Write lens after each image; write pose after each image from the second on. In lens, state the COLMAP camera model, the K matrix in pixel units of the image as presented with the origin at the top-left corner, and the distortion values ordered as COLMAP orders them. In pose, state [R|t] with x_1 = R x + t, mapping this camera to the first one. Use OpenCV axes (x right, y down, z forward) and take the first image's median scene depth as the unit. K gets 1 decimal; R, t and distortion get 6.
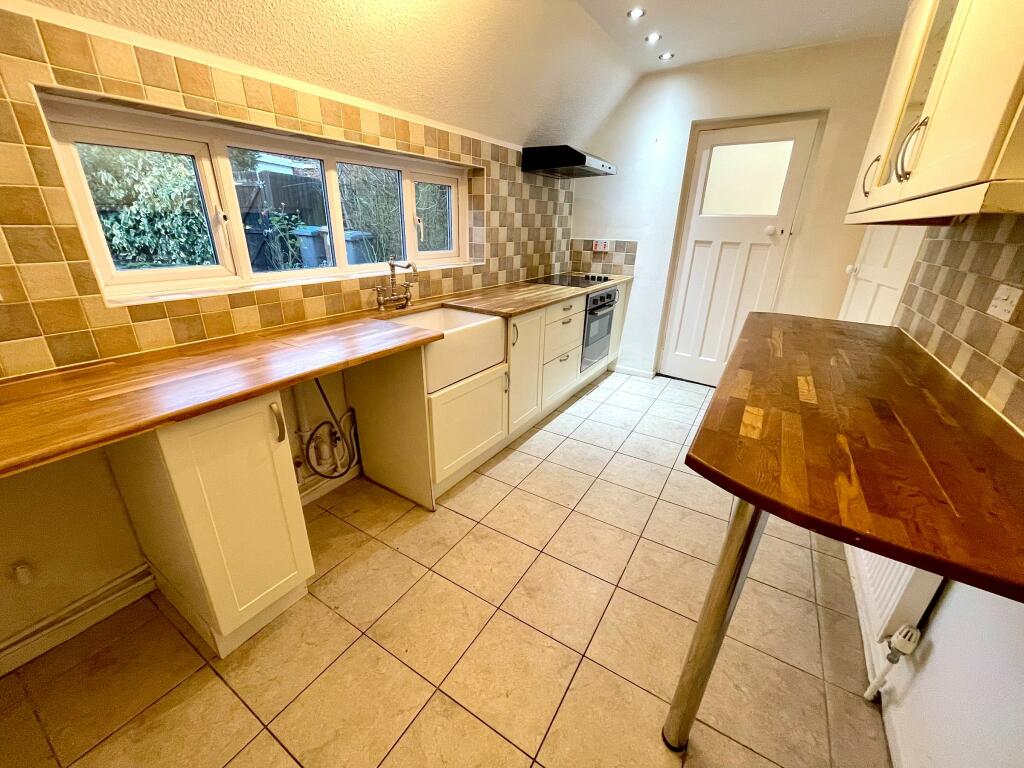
lens RADIAL K [[411.3, 0, 511.0], [0, 411.3, 384.8], [0, 0, 1]] dist [-0.003031, -0.000069]
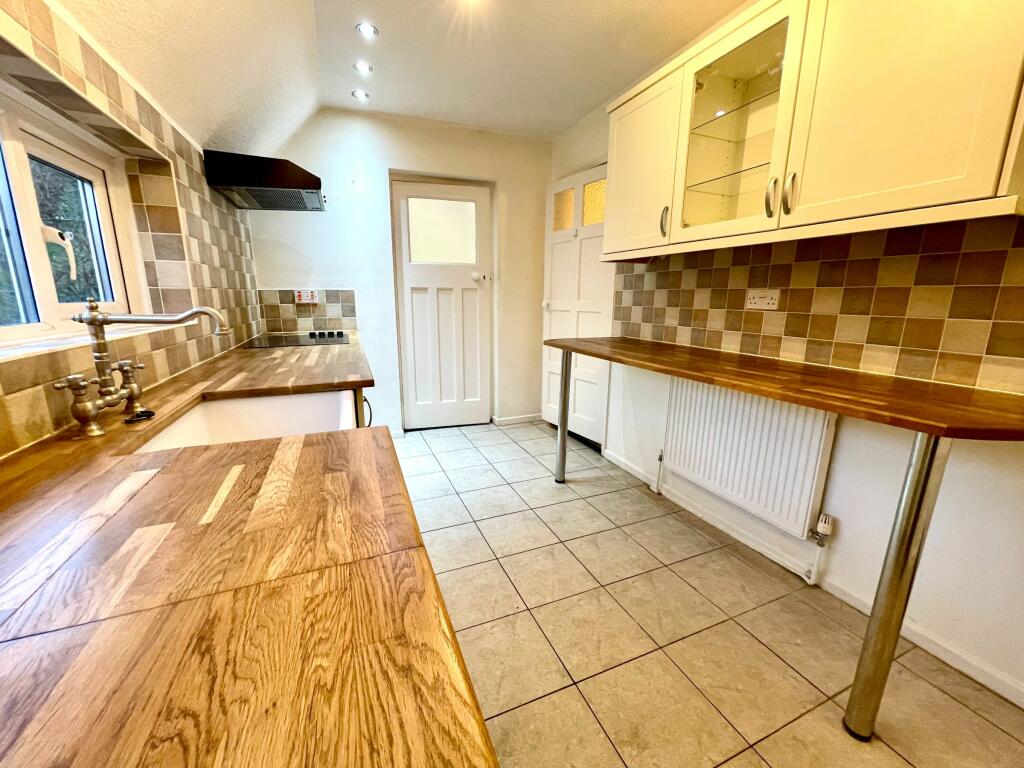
lens RADIAL K [[411.3, 0, 511.0], [0, 411.3, 384.8], [0, 0, 1]] dist [-0.003031, -0.000069]
pose [[0.580085, -0.193976, 0.791123, -0.281387], [0.306848, 0.951722, 0.008359, -0.078299], [-0.754550, 0.237905, 0.611600, 0.328234]]
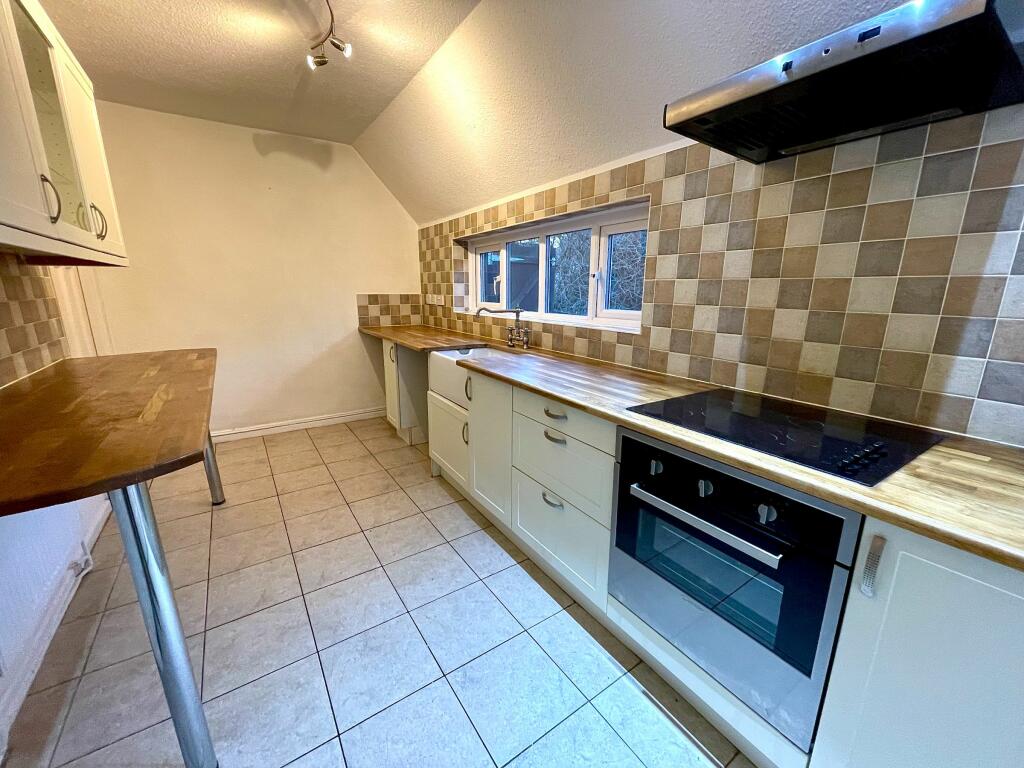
lens RADIAL K [[409.7, 0, 506.4], [0, 409.7, 381.0], [0, 0, 1]] dist [-0.001330, 0.000196]
pose [[-0.414842, 0.184877, -0.890913, 0.624783], [-0.344483, 0.874343, 0.341842, -0.377513], [0.842162, 0.448715, -0.299027, 1.046014]]
